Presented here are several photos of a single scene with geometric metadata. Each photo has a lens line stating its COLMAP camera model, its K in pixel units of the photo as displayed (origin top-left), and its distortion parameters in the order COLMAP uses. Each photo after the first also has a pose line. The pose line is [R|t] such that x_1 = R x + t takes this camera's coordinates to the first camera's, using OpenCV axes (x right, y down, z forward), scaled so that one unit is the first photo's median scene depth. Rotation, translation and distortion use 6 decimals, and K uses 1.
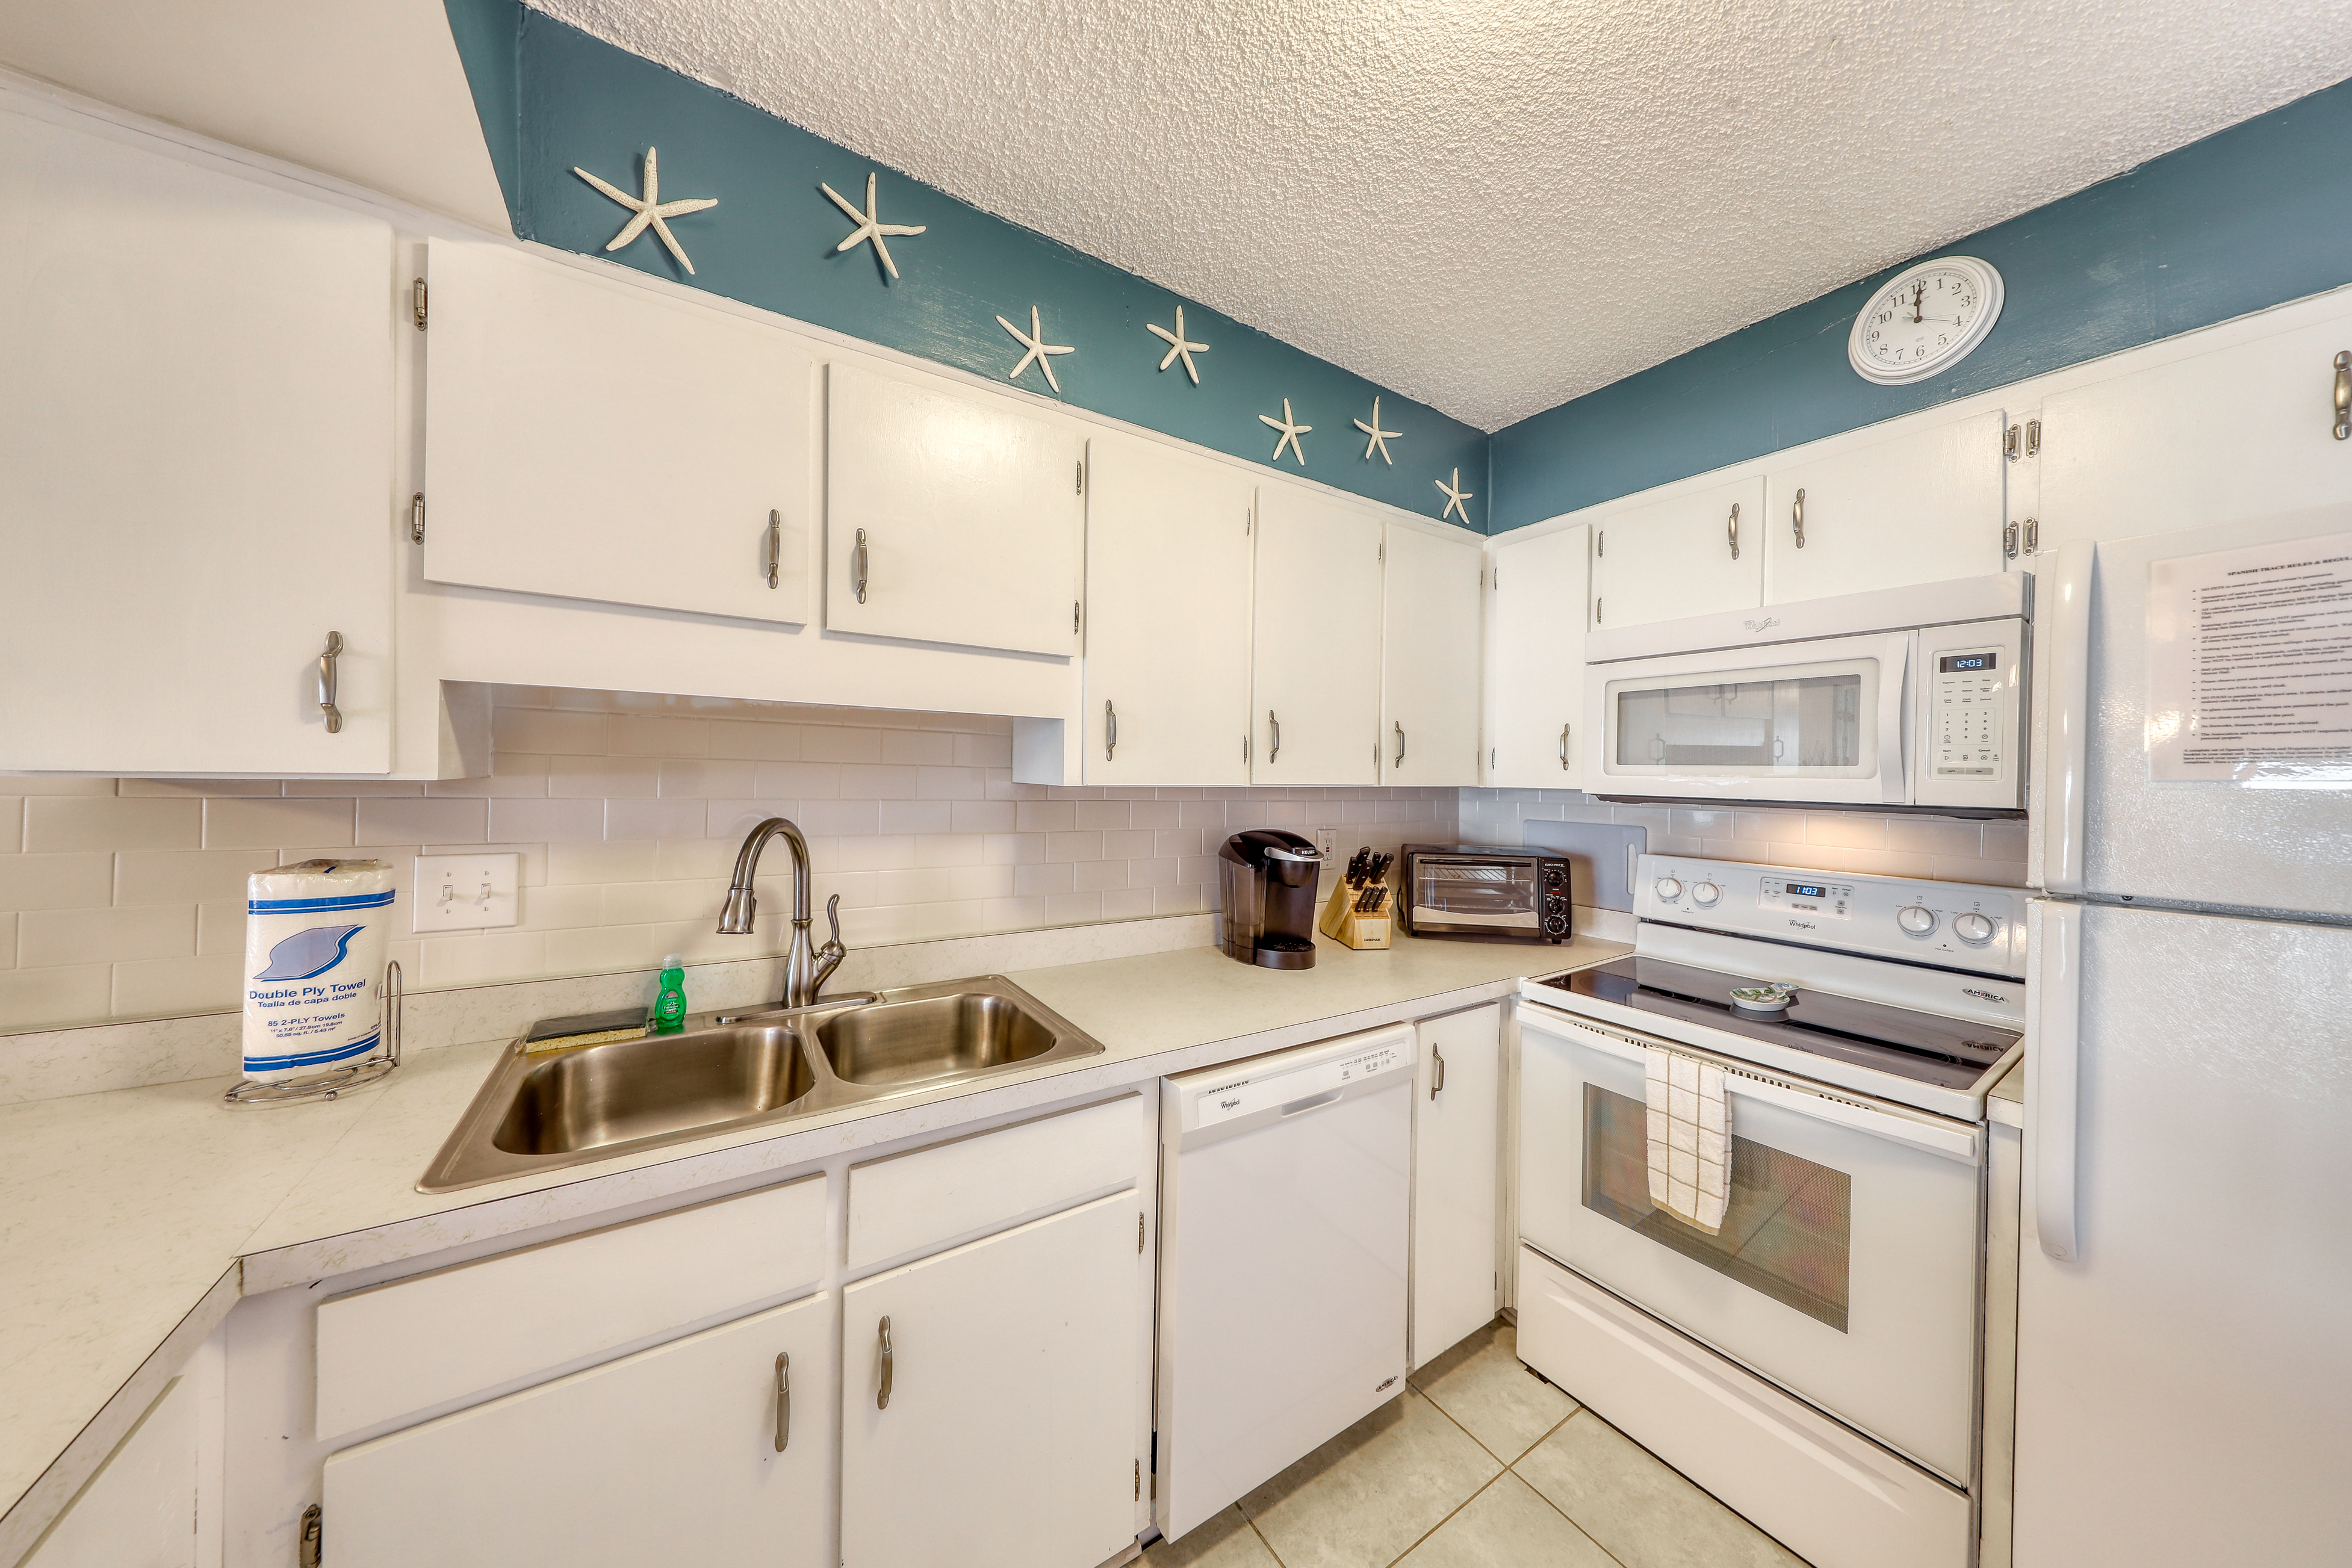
lens RADIAL K [[744.0, 0, 1191.7], [0, 744.0, 782.9], [0, 0, 1]] dist [0.005467, -0.000294]
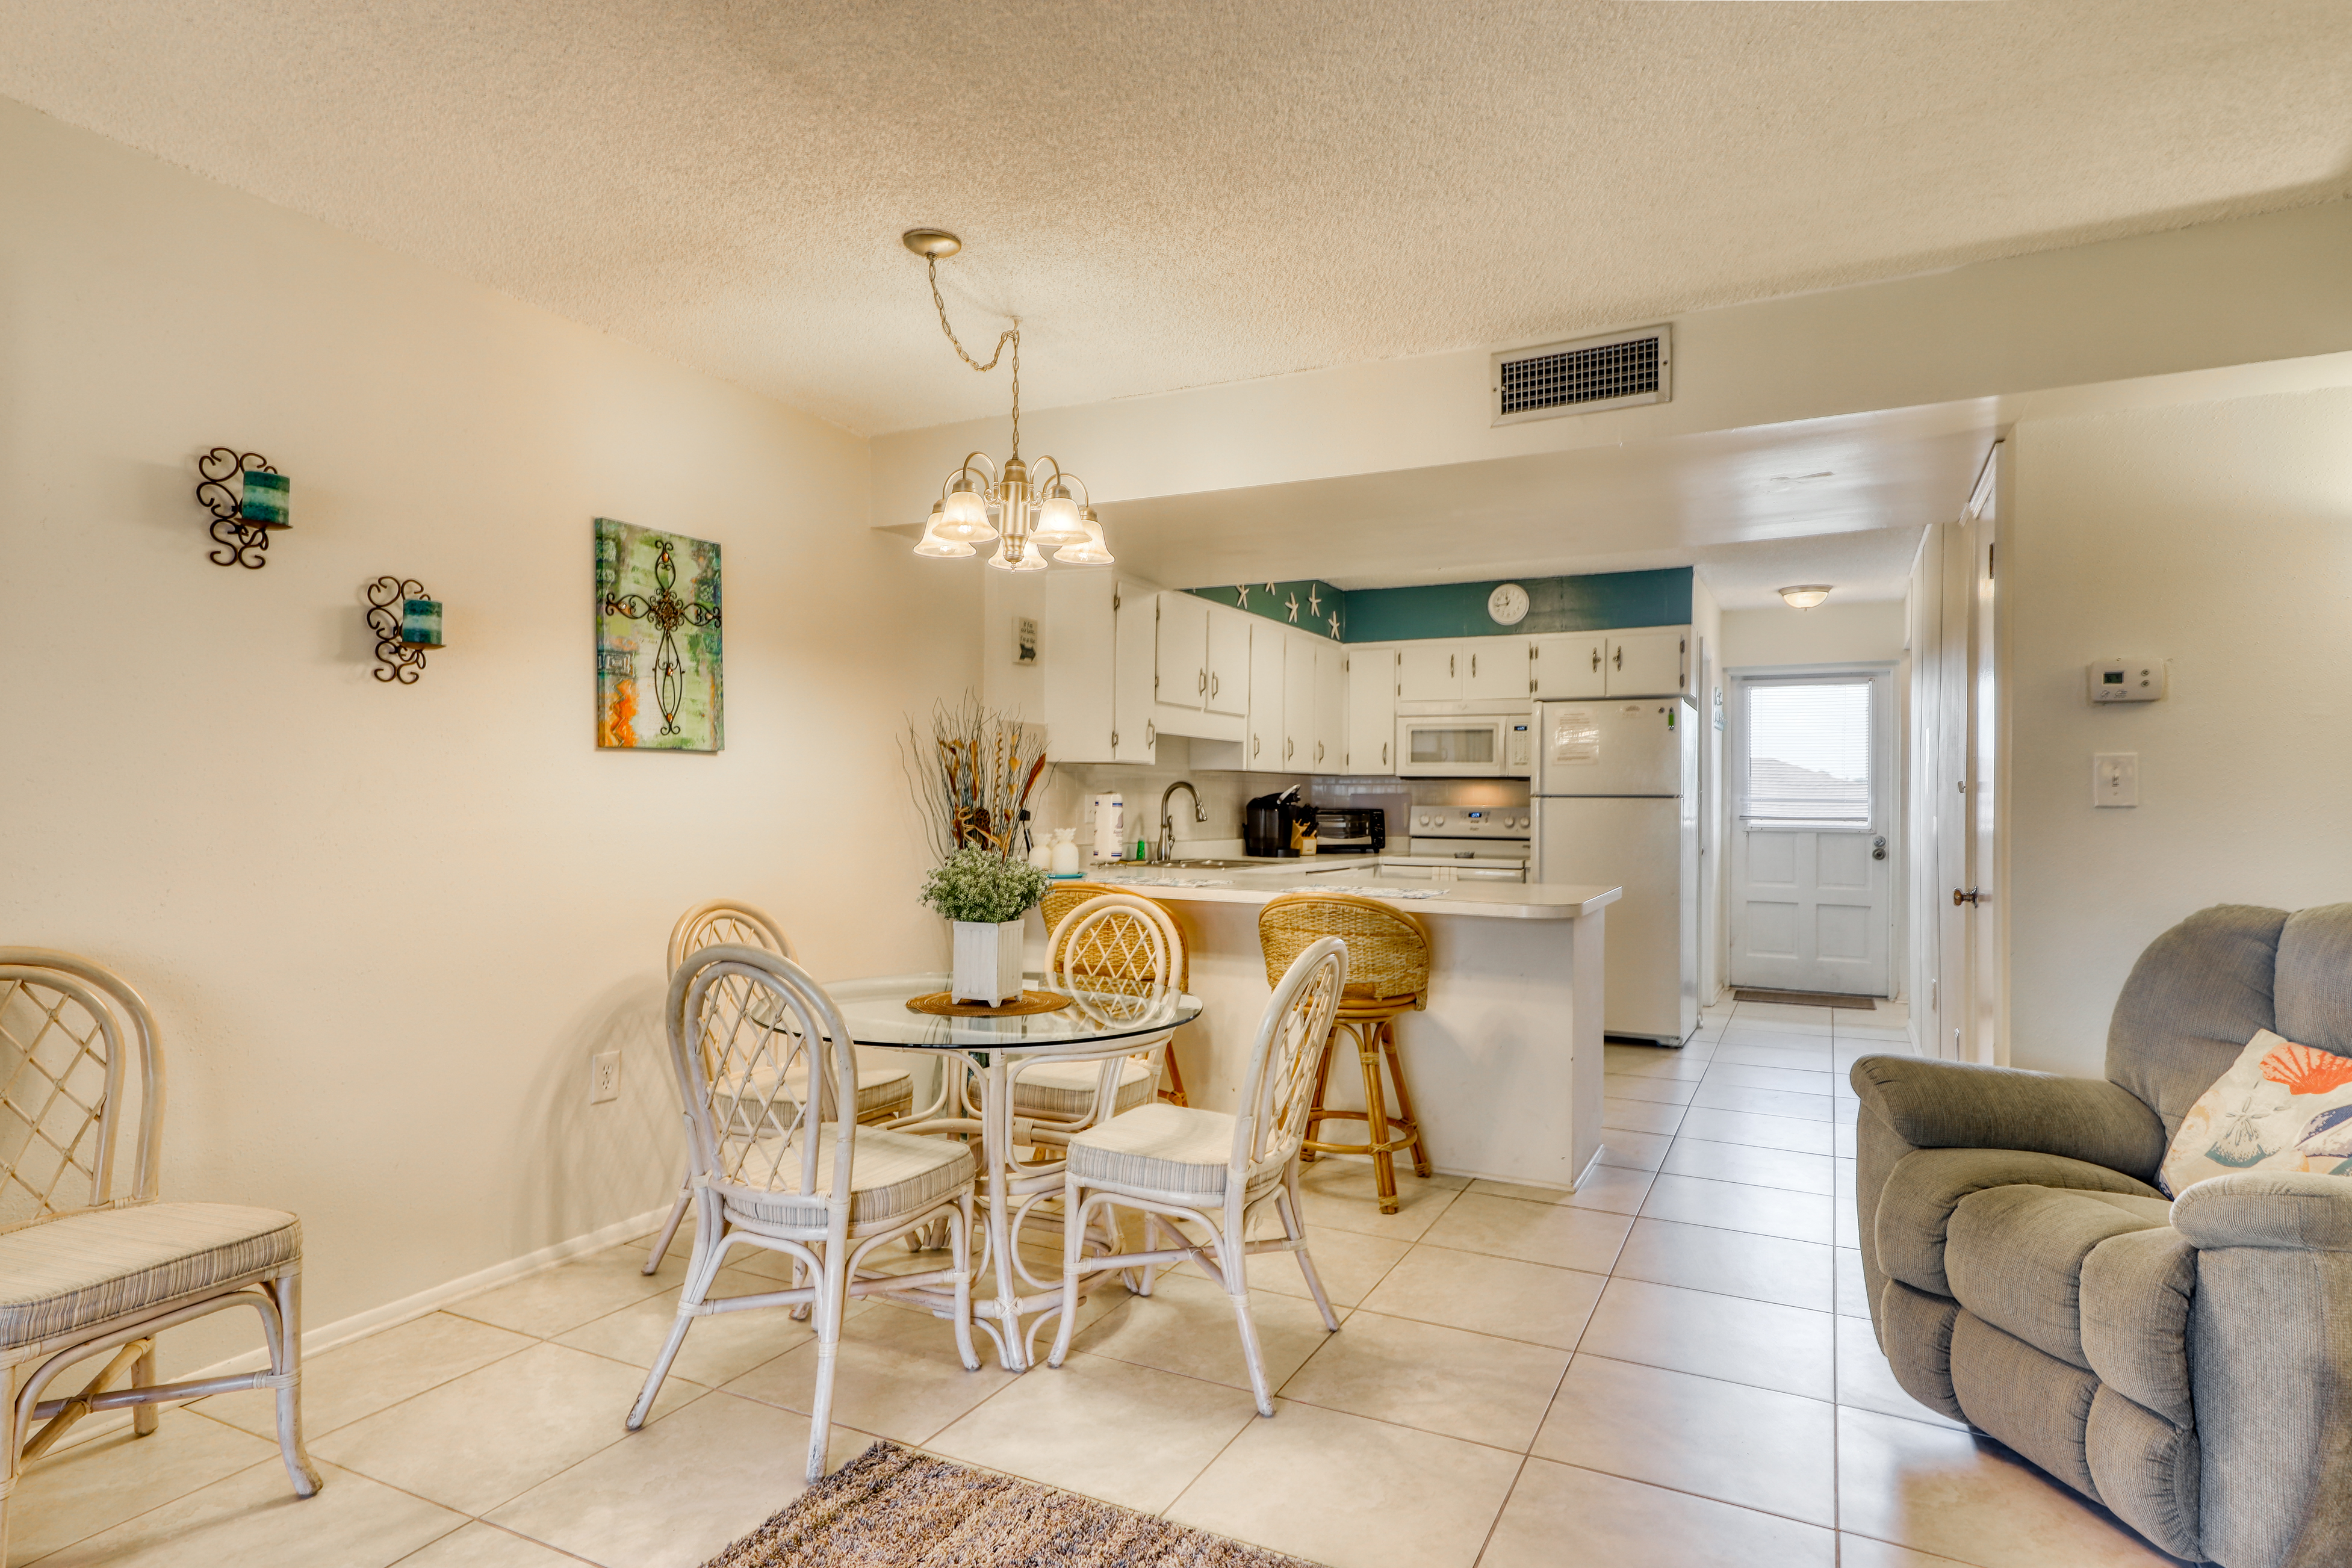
lens RADIAL K [[1325.3, 0, 1170.9], [0, 1325.3, 791.9], [0, 0, 1]] dist [-0.003529, -0.000128]
pose [[0.870542, -0.007198, 0.492041, -2.567467], [0.009285, 0.999955, -0.001799, 0.085366], [-0.492006, 0.006135, 0.870570, -2.688866]]
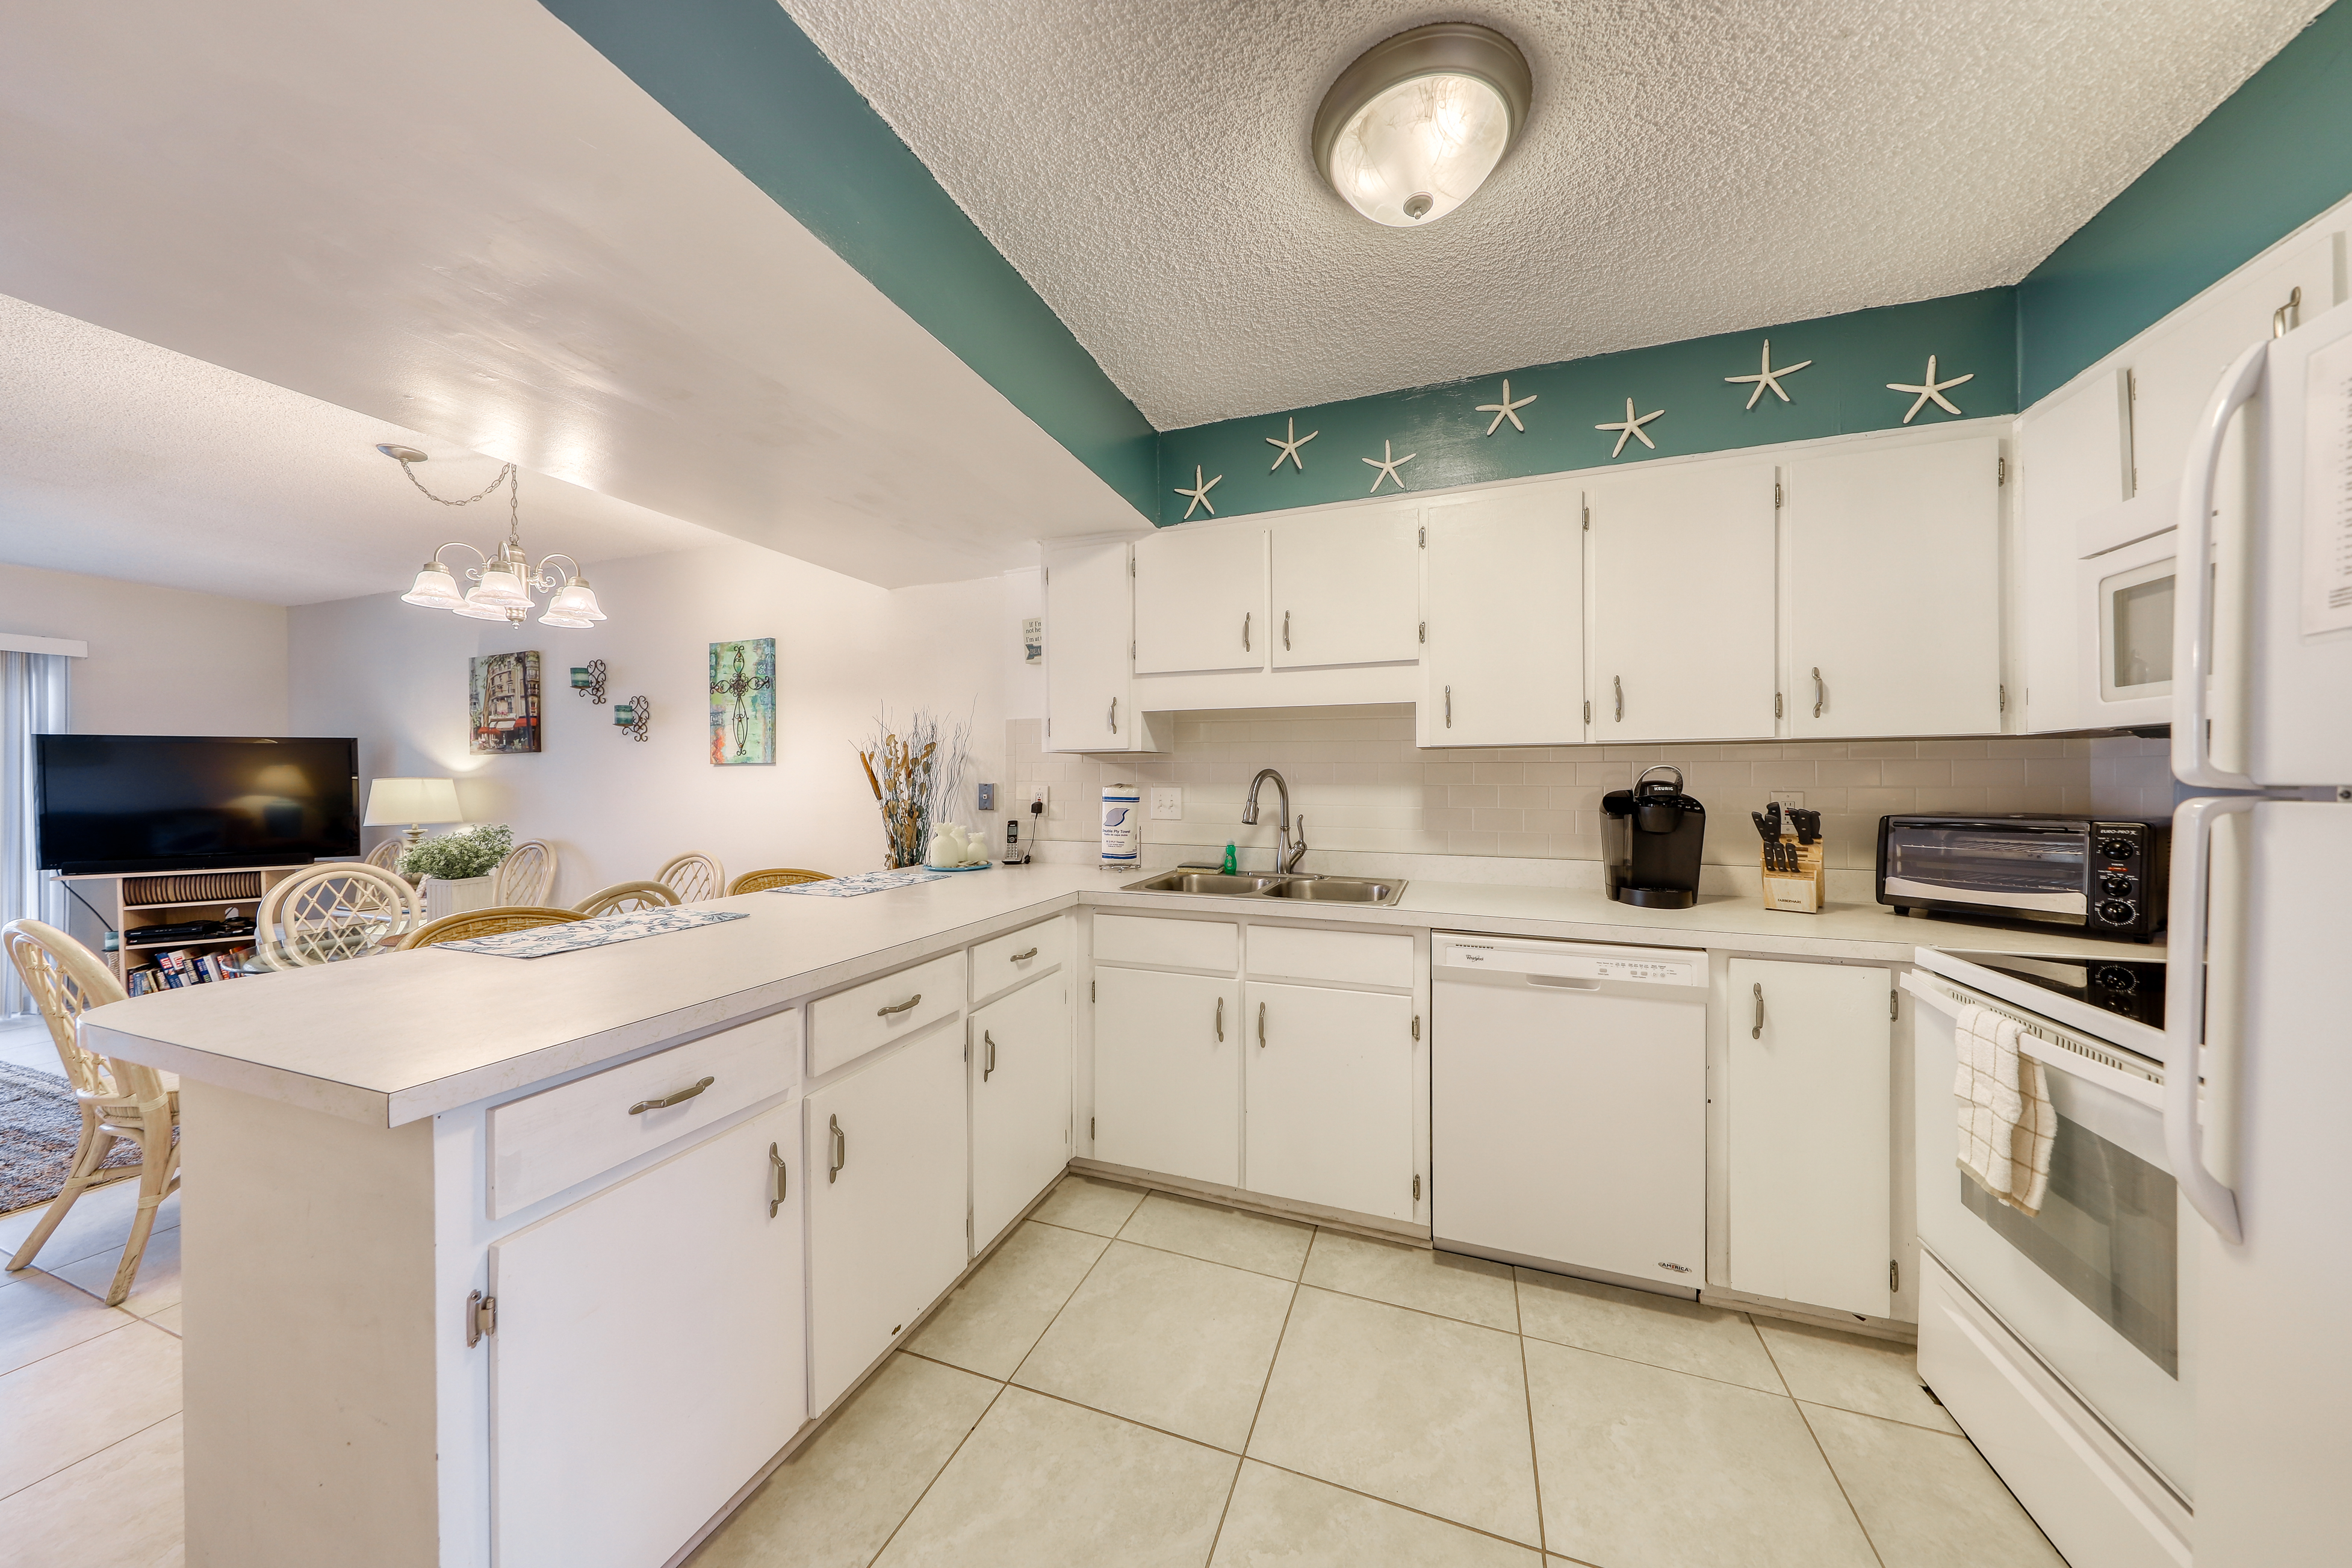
lens RADIAL K [[744.0, 0, 1185.7], [0, 744.0, 796.7], [0, 0, 1]] dist [0.005467, -0.000294]
pose [[0.591334, -0.000552, -0.806426, 0.793941], [0.004667, 0.999985, 0.002738, 0.102673], [0.806413, -0.005383, 0.591328, -0.267259]]
